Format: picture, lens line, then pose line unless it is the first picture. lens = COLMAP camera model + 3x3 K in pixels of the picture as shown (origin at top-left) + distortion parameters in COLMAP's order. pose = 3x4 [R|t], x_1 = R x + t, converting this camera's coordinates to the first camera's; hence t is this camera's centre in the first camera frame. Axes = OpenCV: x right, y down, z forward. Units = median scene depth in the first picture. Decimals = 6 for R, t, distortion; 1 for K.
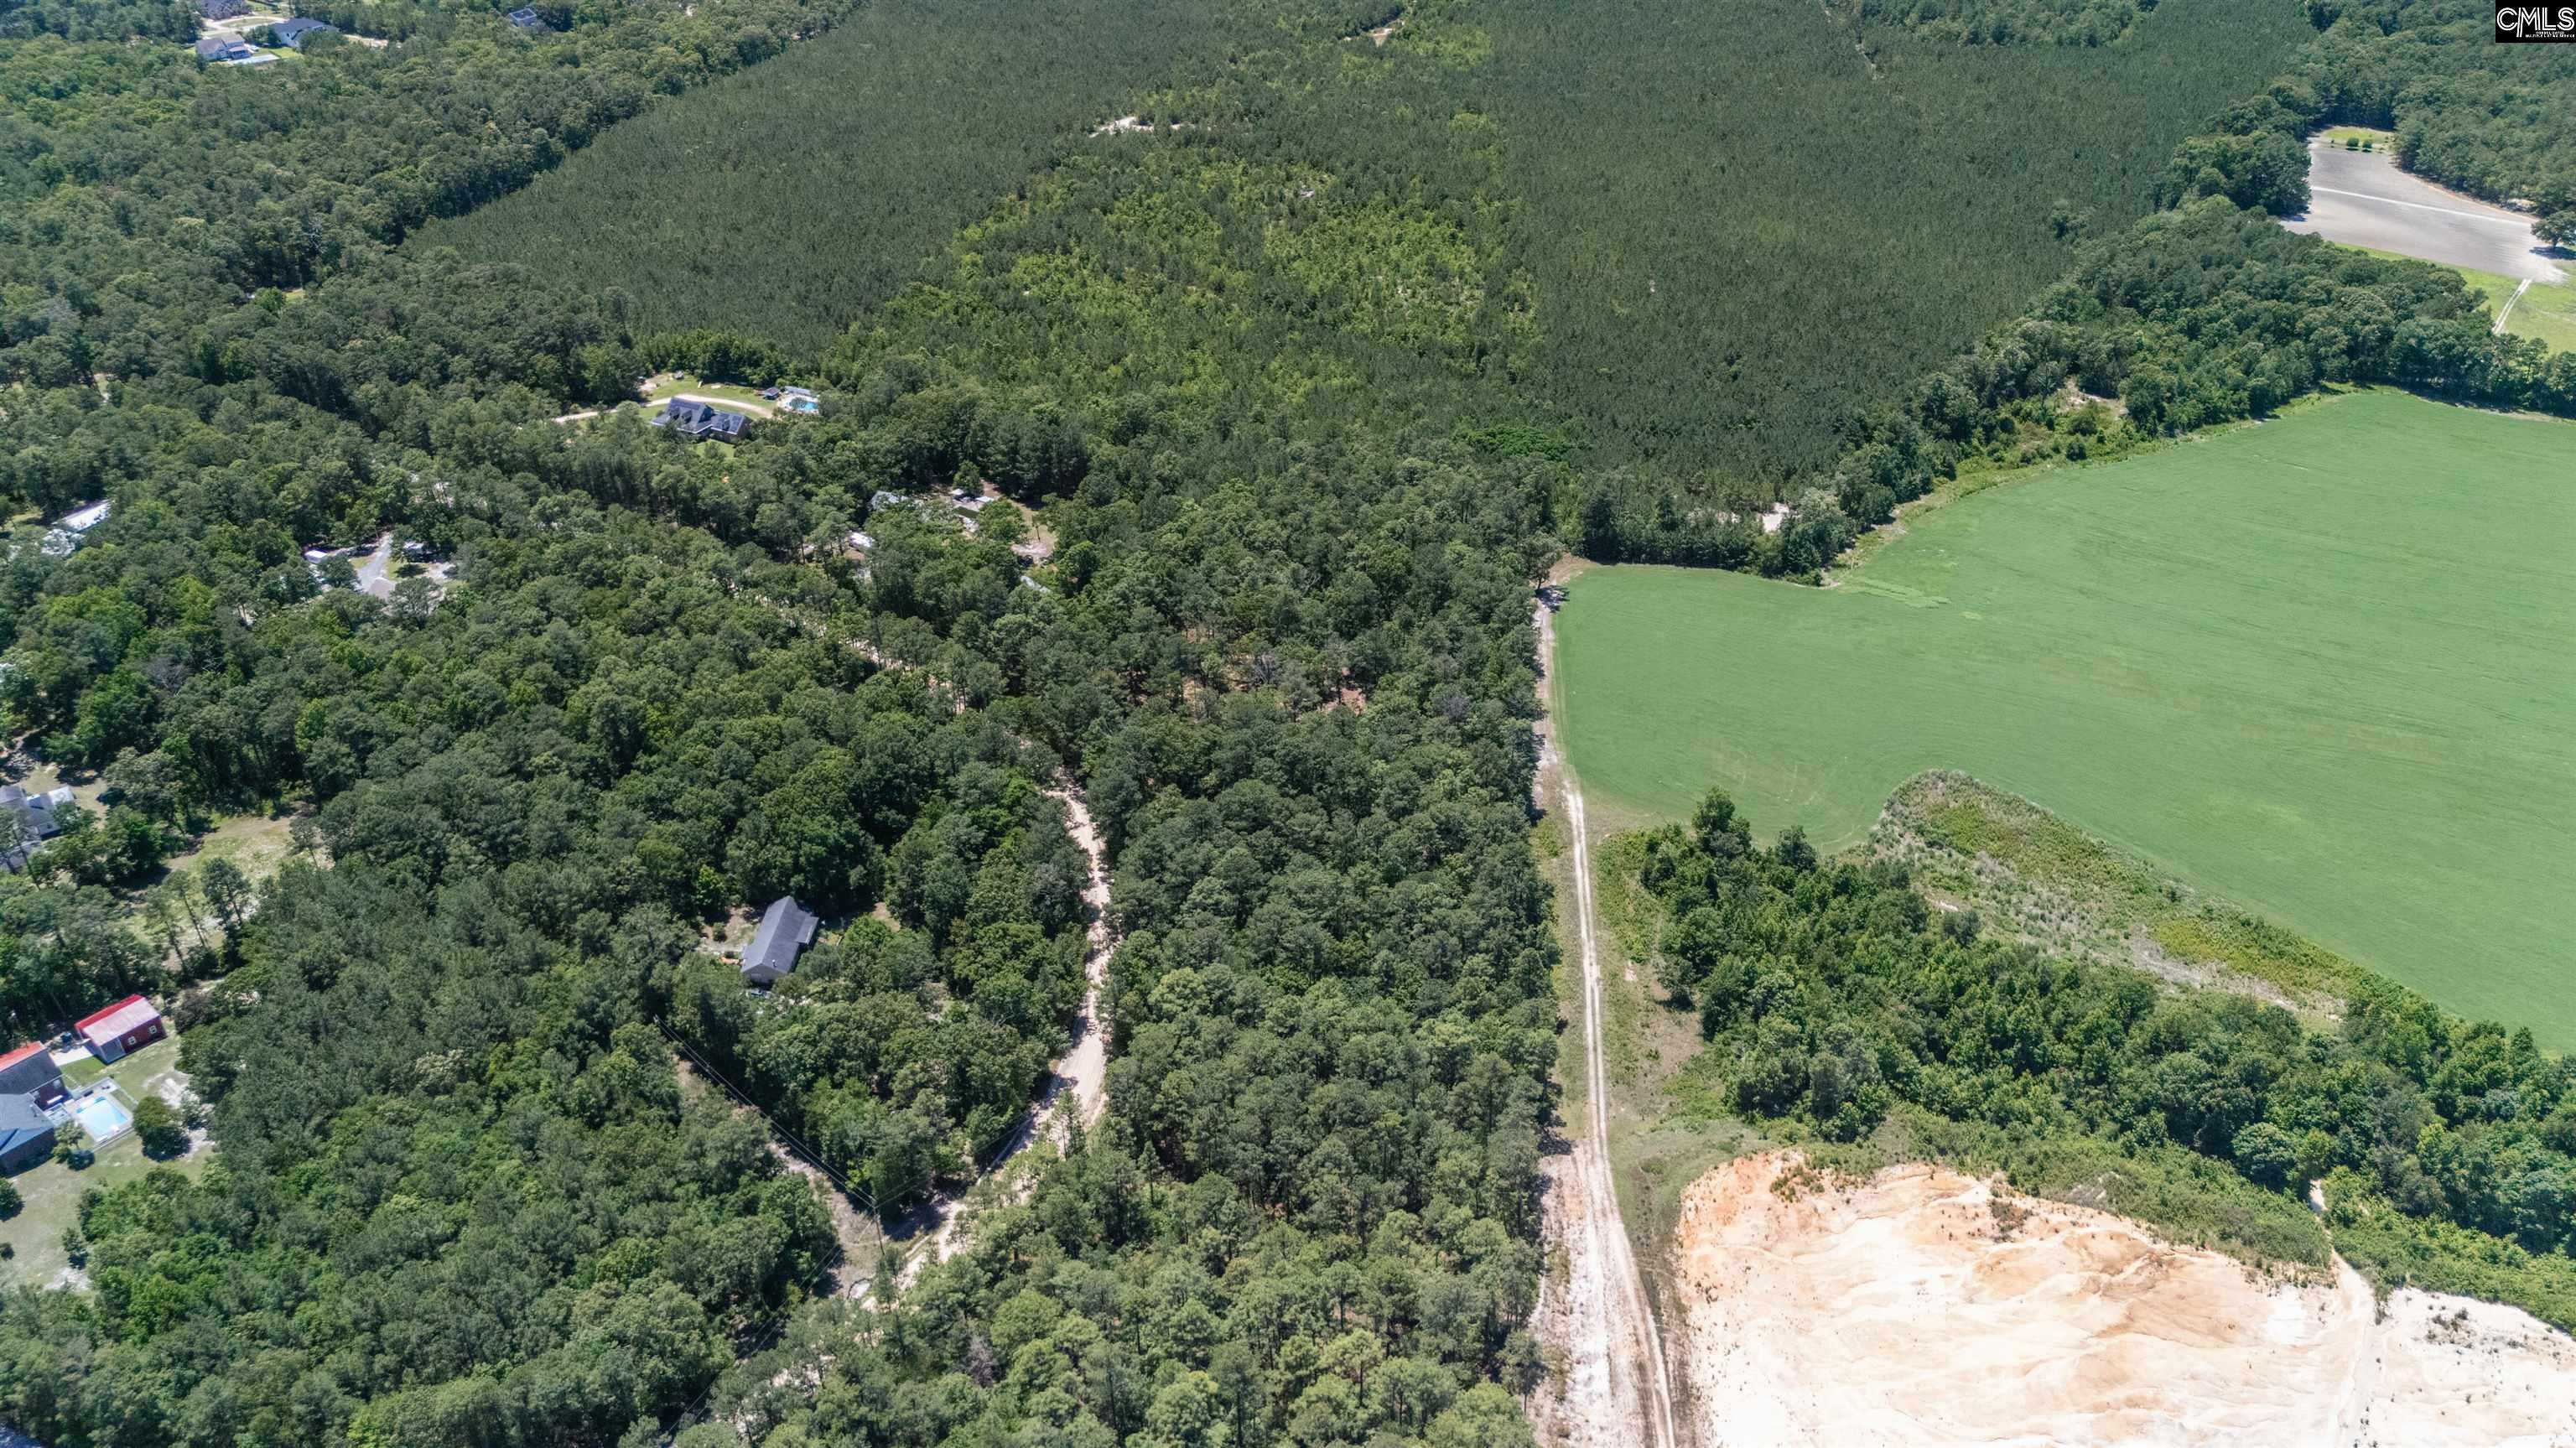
lens RADIAL K [[1909.0, 0, 1291.4], [0, 1909.0, 718.7], [0, 0, 1]] dist [0.063490, -0.063871]
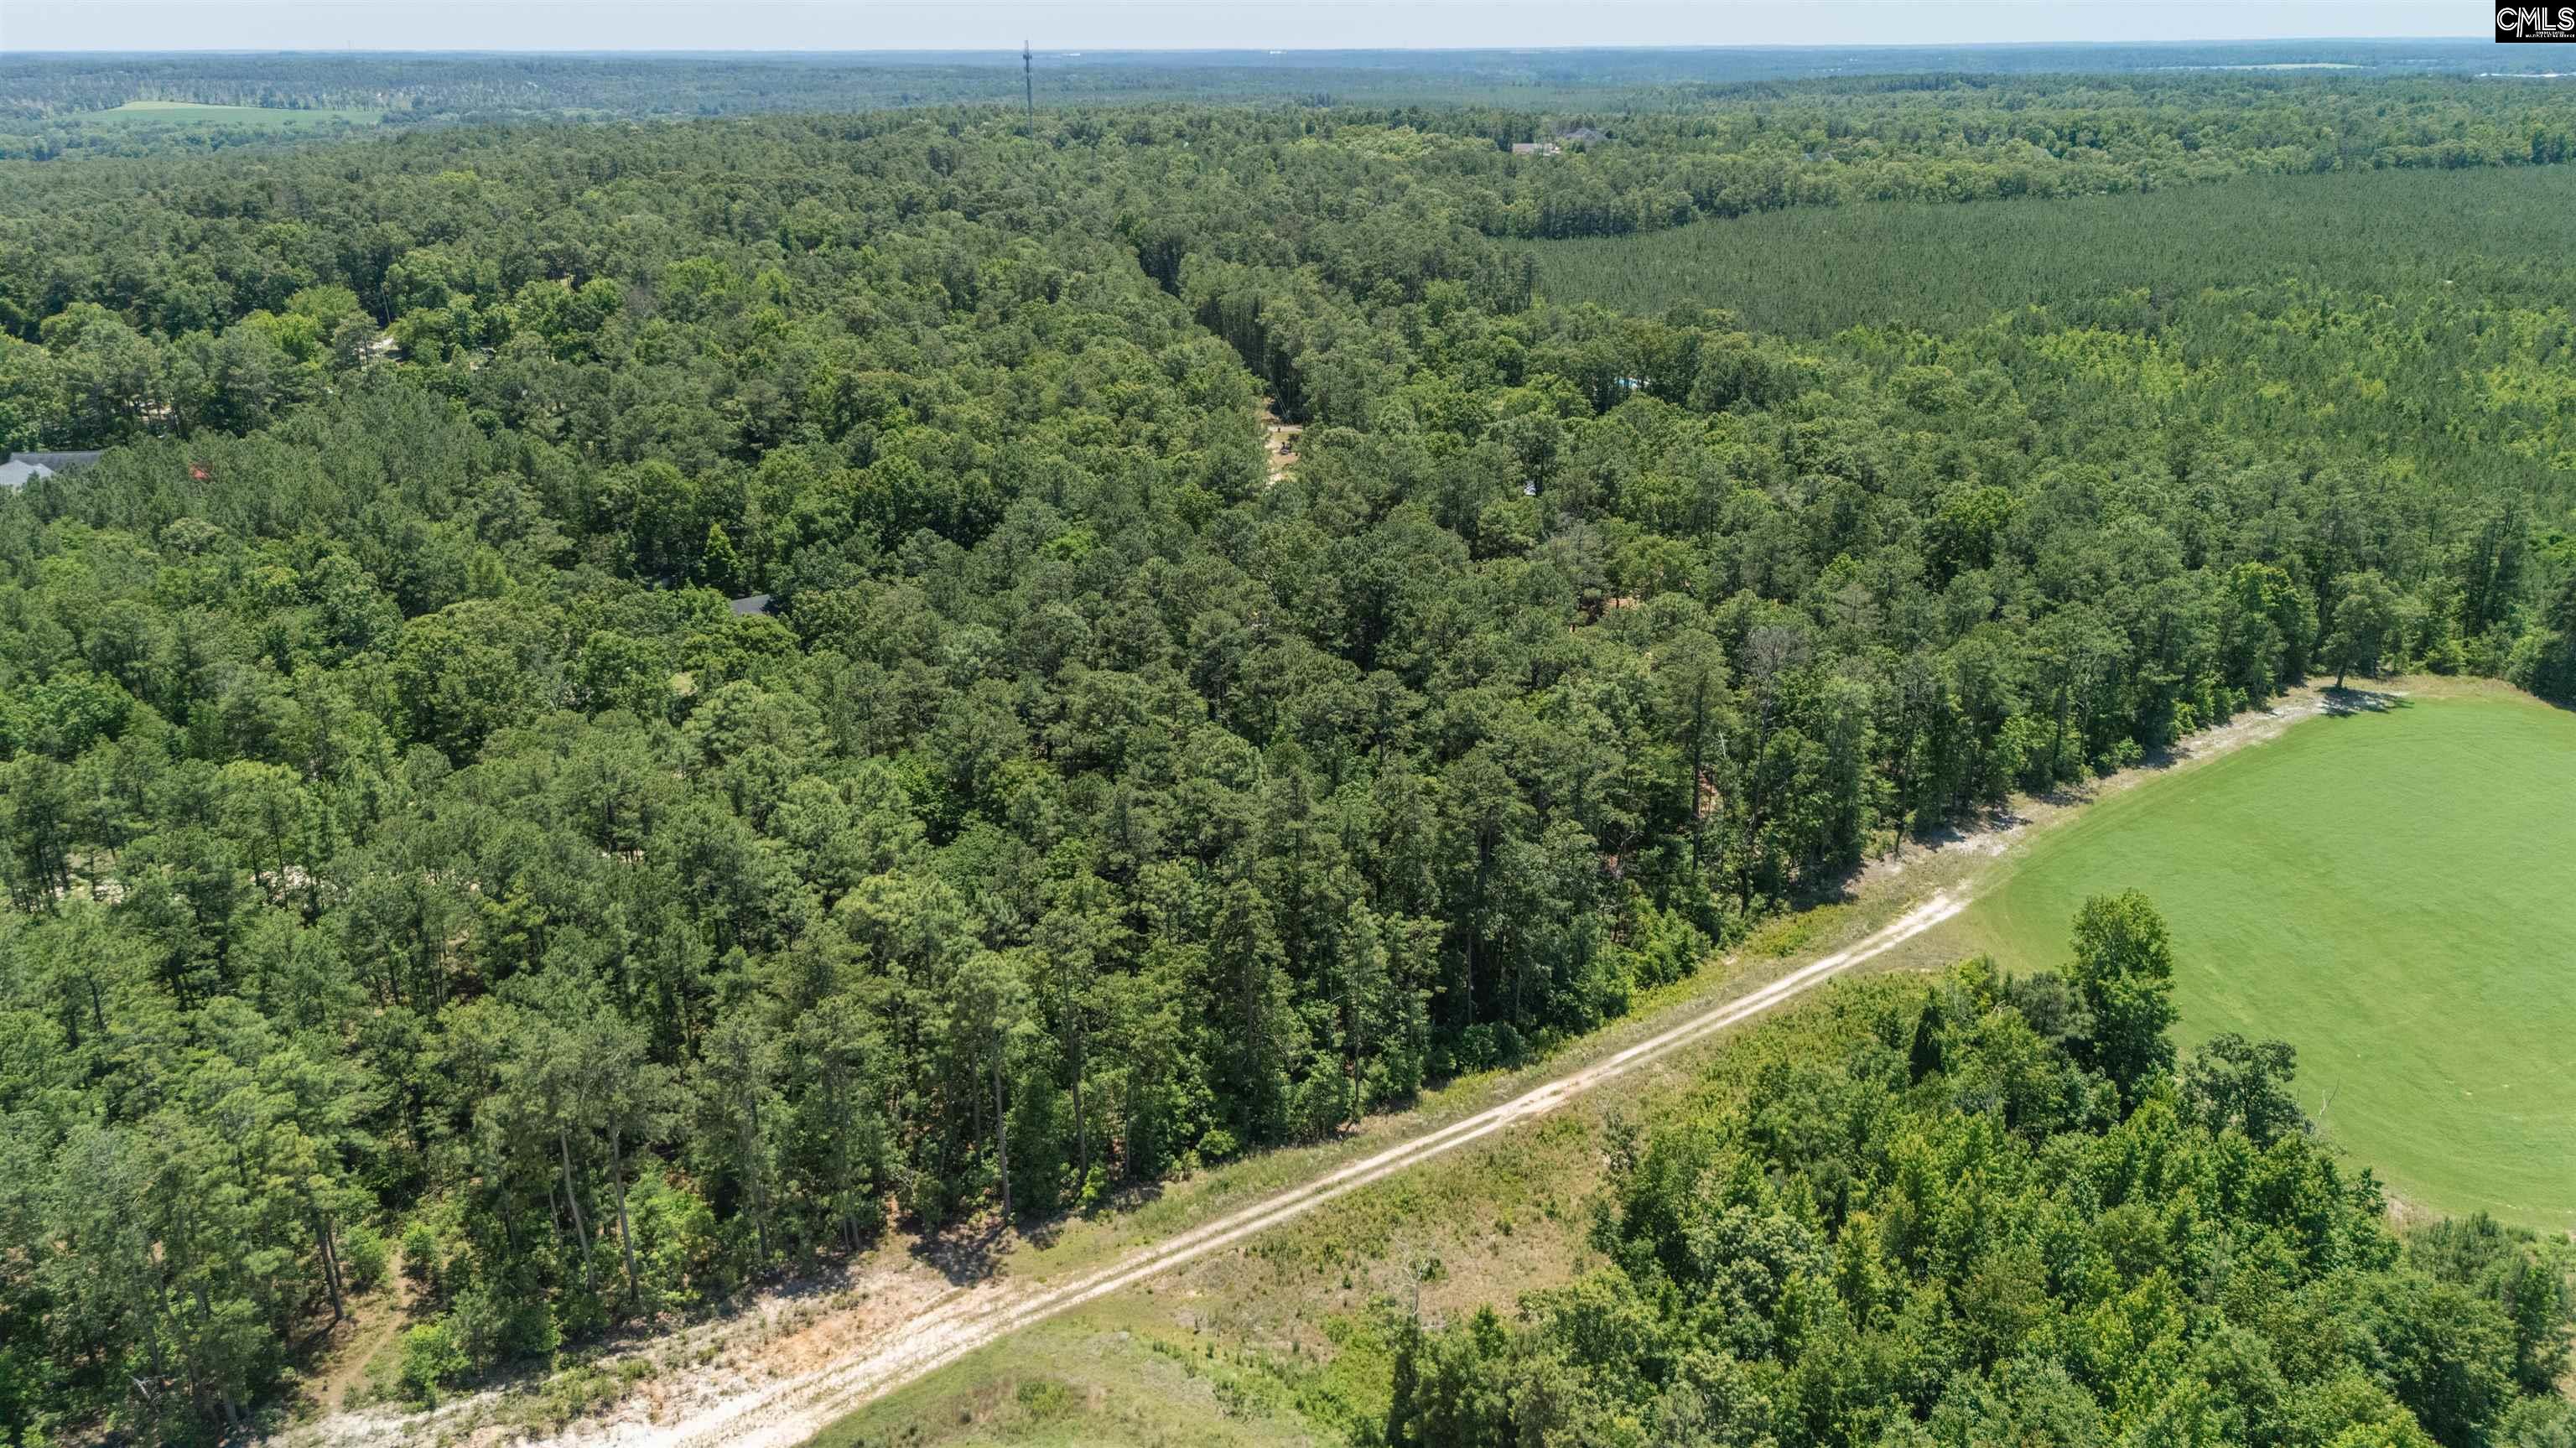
lens RADIAL K [[1909.0, 0, 1281.9], [0, 1909.0, 735.7], [0, 0, 1]] dist [0.063490, -0.063871]
pose [[0.672315, 0.258662, -0.693604, 0.295657], [-0.393596, 0.918456, -0.039000, 0.071764], [0.626957, 0.299220, 0.719300, 0.471532]]
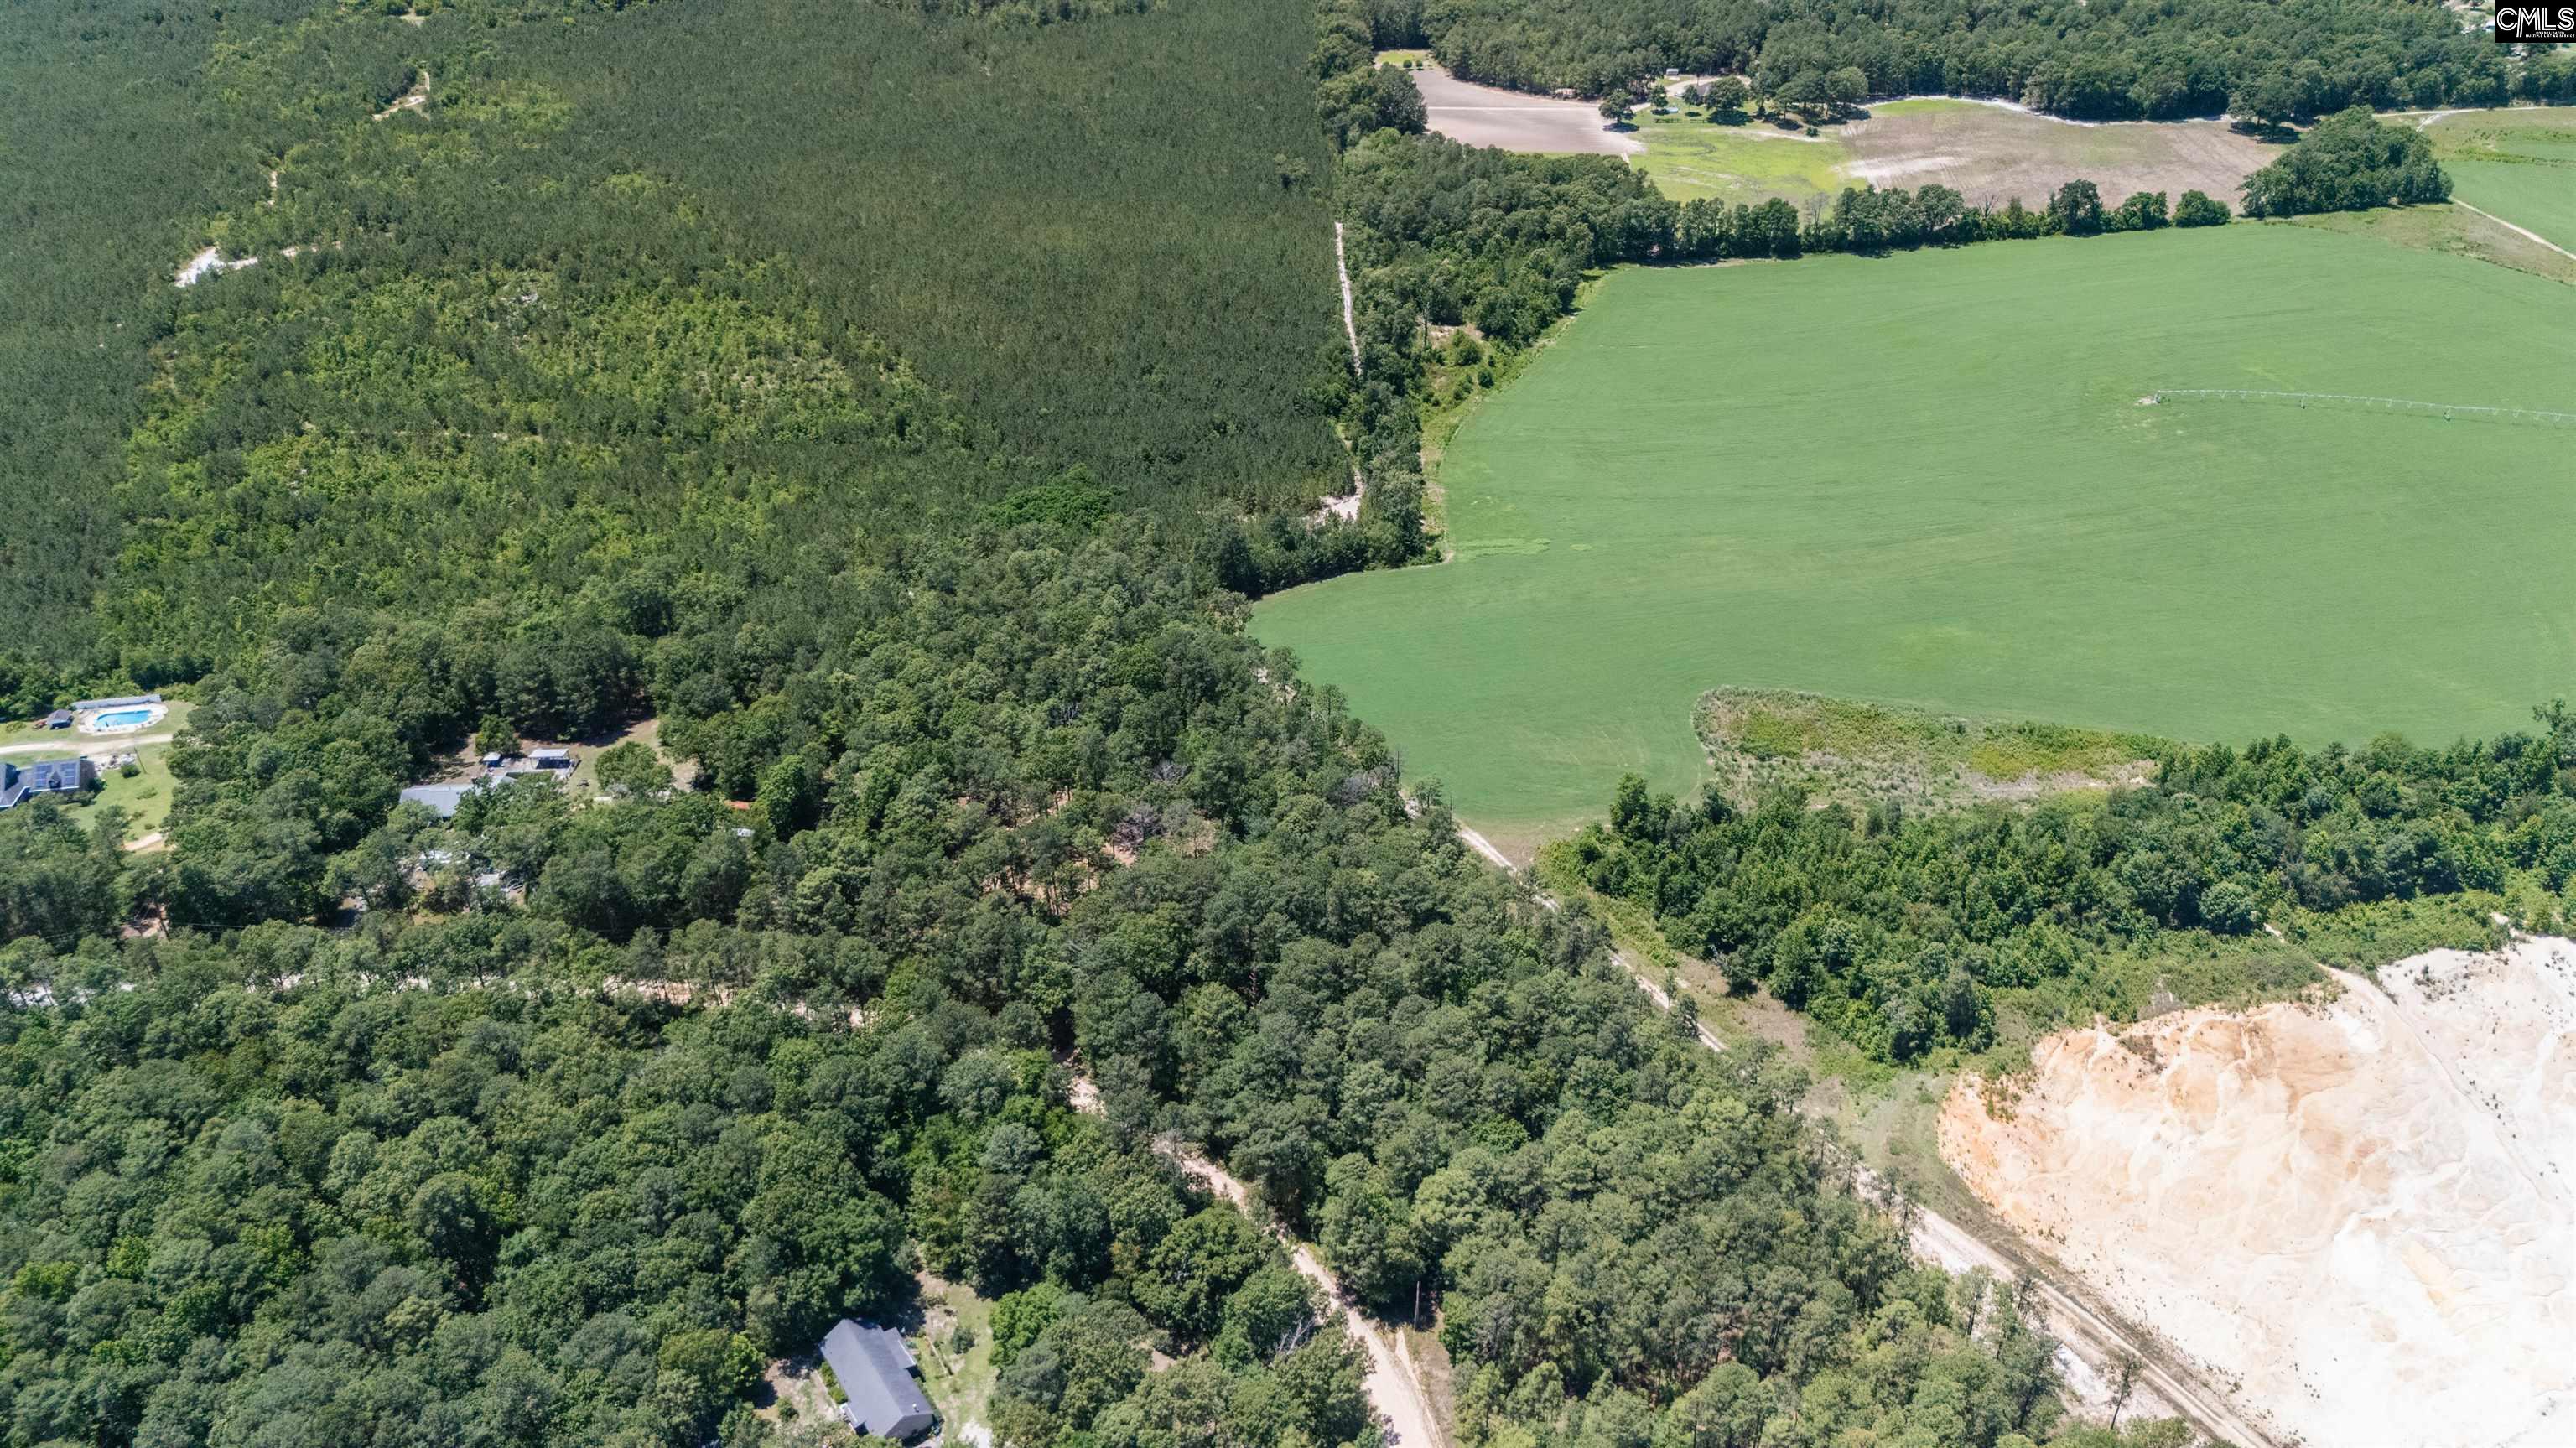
lens RADIAL K [[1909.0, 0, 1284.5], [0, 1909.0, 714.8], [0, 0, 1]] dist [0.063490, -0.063871]
pose [[0.805952, -0.320499, 0.497717, -0.324015], [0.319290, 0.943333, 0.090423, -0.111870], [-0.498493, 0.086039, 0.862613, 0.182851]]
